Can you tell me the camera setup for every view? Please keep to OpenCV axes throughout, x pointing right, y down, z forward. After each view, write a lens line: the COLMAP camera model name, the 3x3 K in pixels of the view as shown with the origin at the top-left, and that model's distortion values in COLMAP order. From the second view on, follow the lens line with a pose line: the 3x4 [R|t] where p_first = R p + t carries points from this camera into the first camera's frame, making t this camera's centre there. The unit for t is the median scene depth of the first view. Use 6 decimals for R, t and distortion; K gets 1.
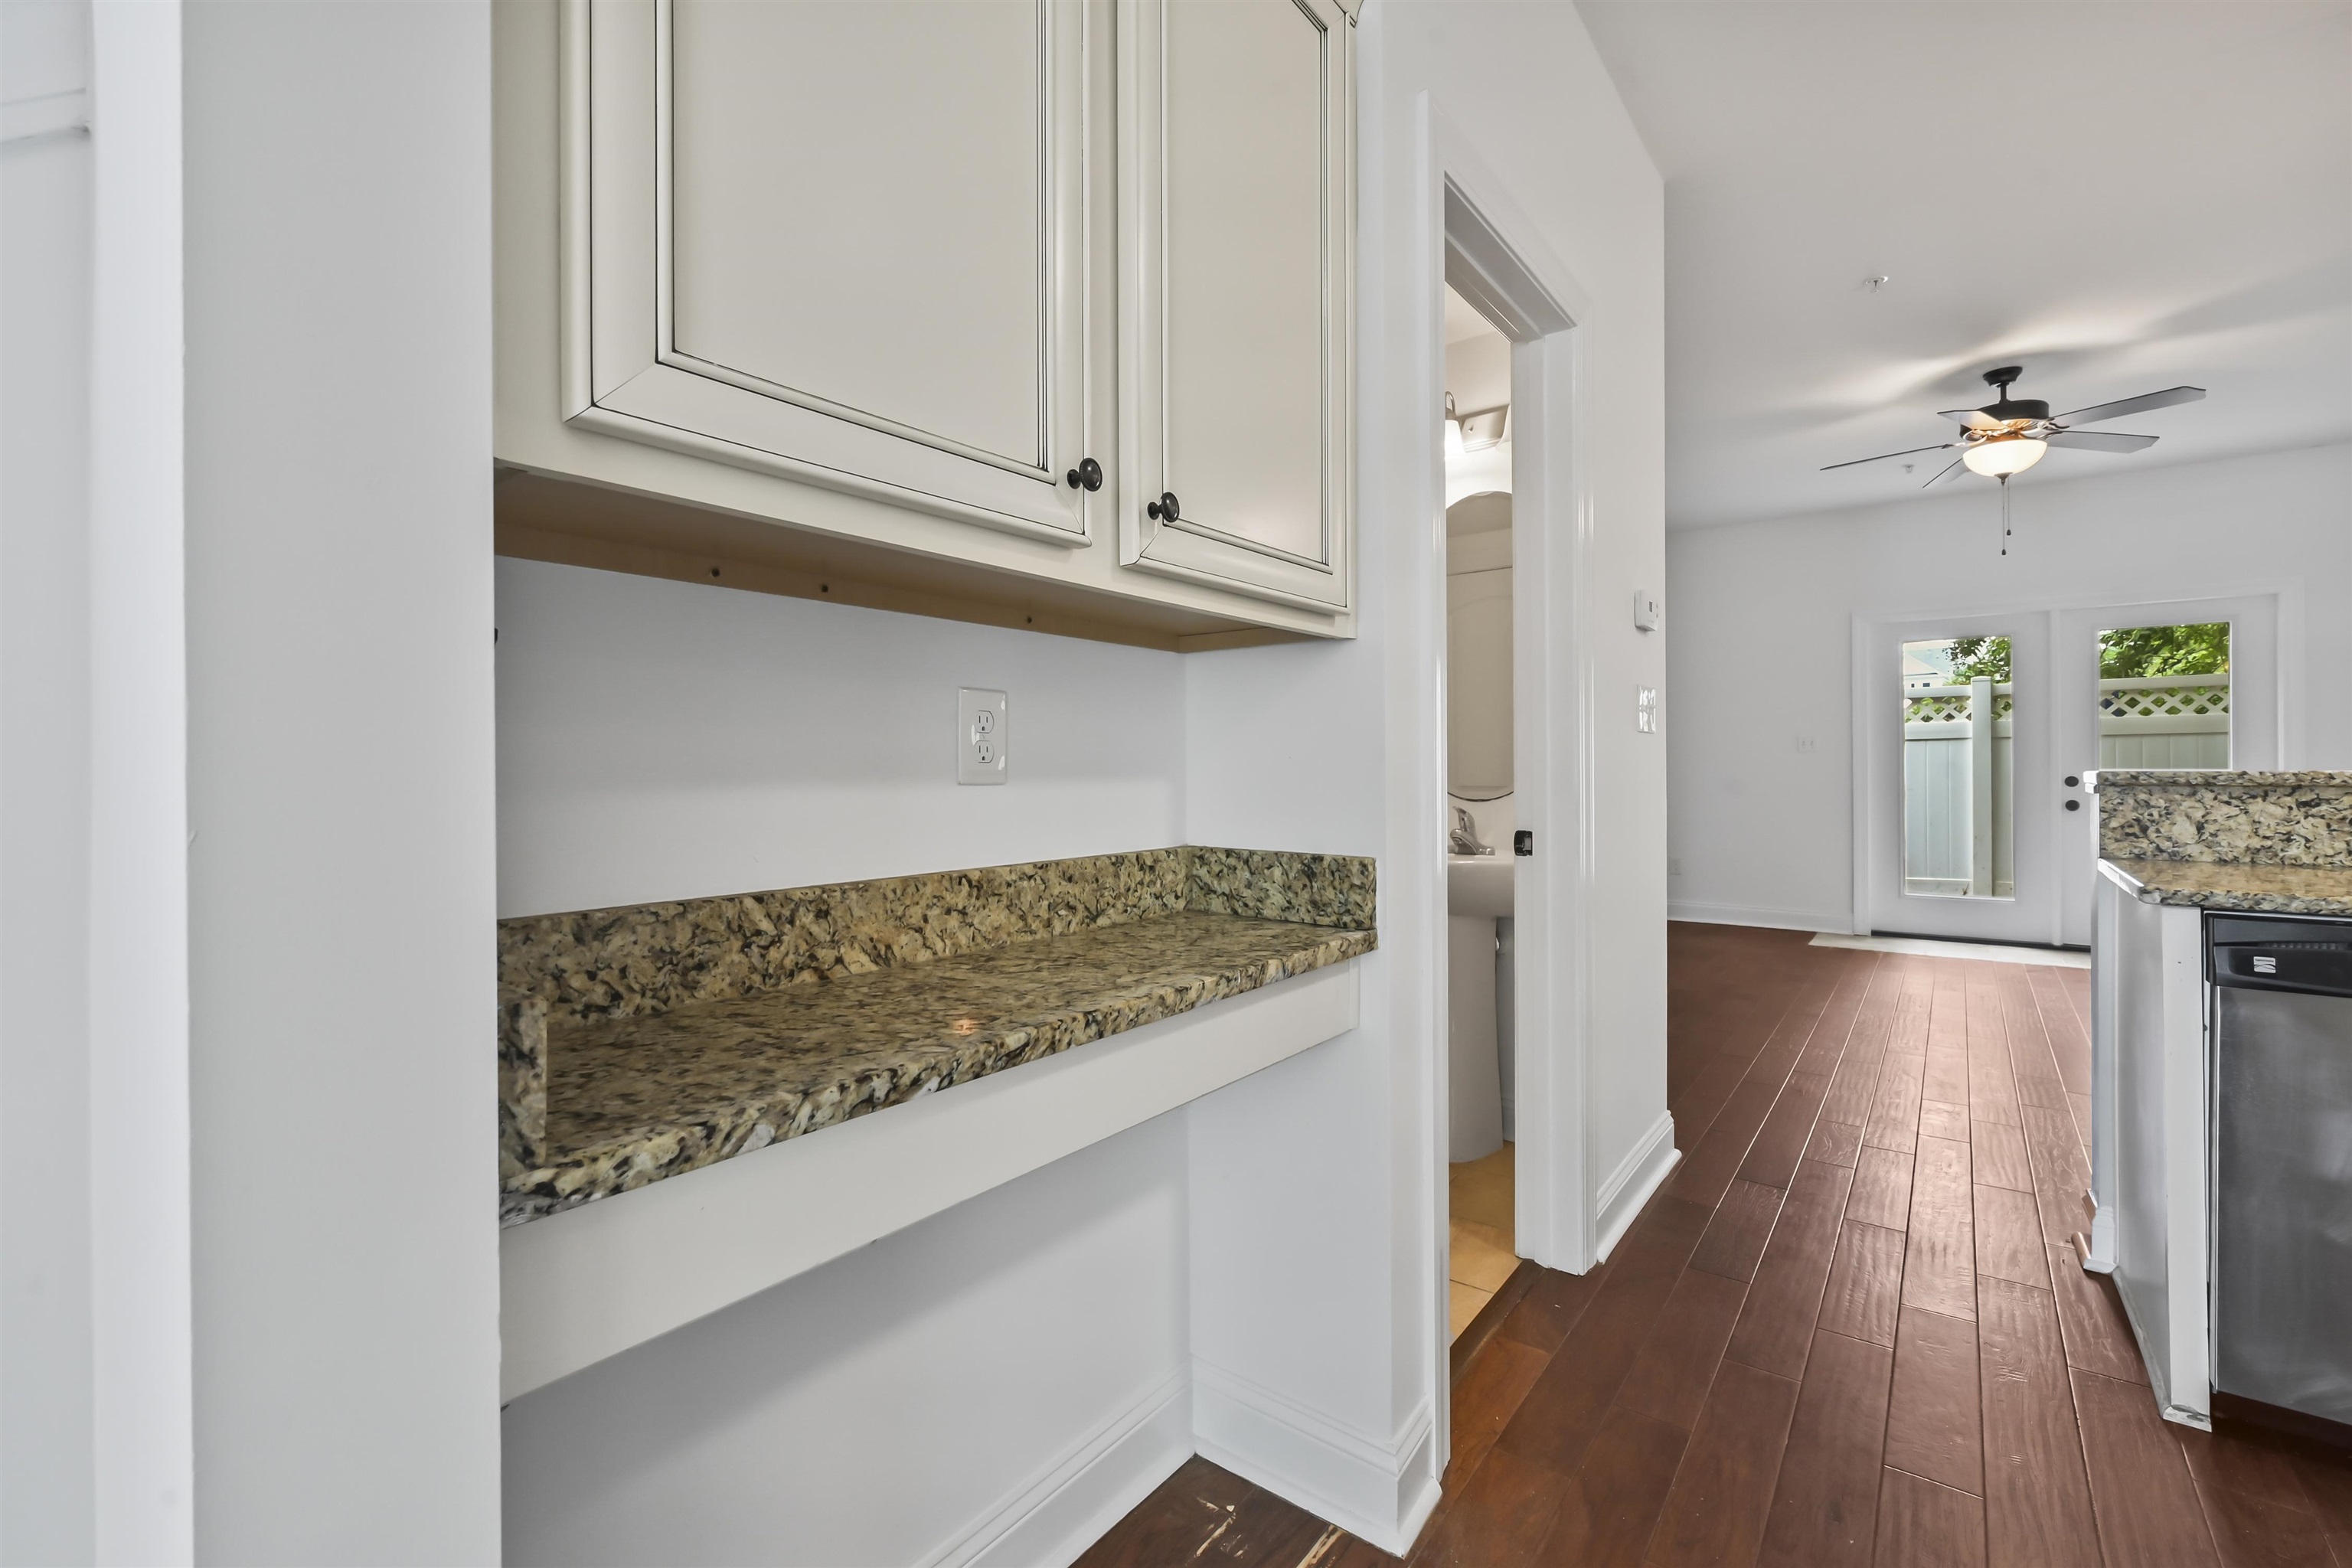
lens RADIAL K [[1000.6, 0, 1180.8], [0, 1000.6, 759.6], [0, 0, 1]] dist [-0.004707, 0.001341]
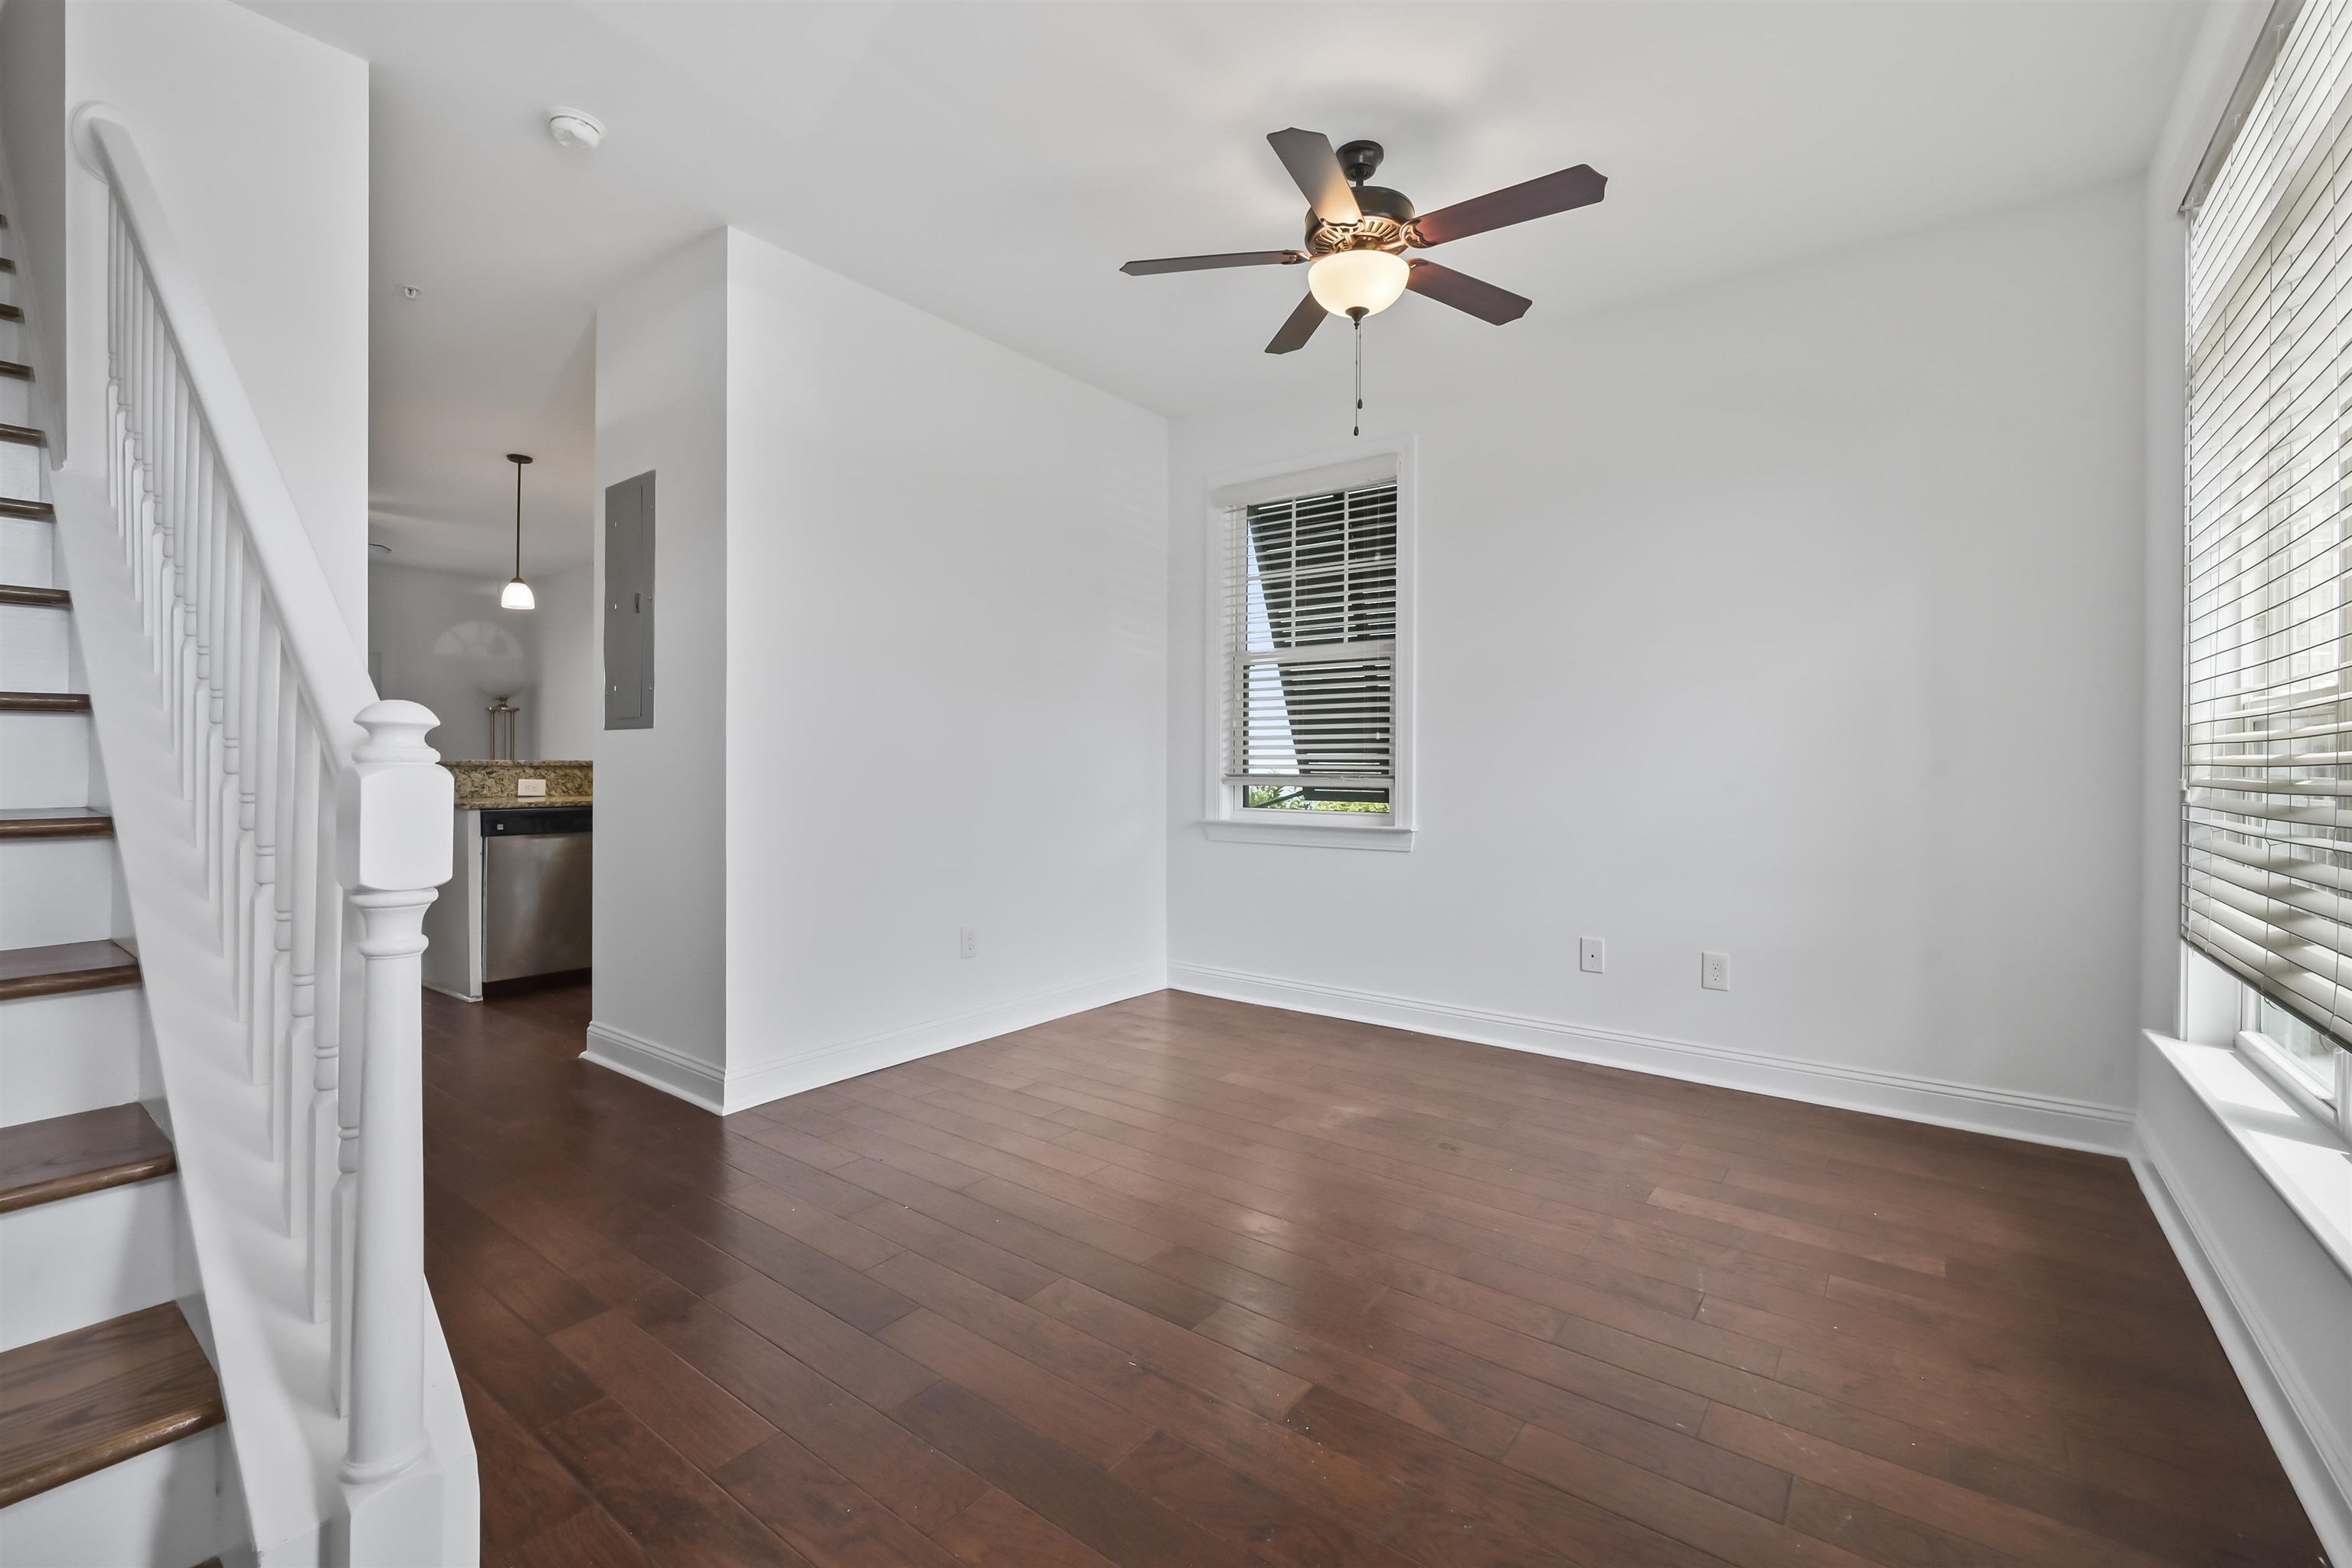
lens RADIAL K [[1000.6, 0, 1177.3], [0, 1000.6, 769.6], [0, 0, 1]] dist [-0.004707, 0.001341]
pose [[-0.012646, -0.000051, 0.999920, -1.339242], [-0.012882, 0.999917, -0.000112, 0.012653], [-0.999837, -0.012882, -0.012646, -0.669745]]
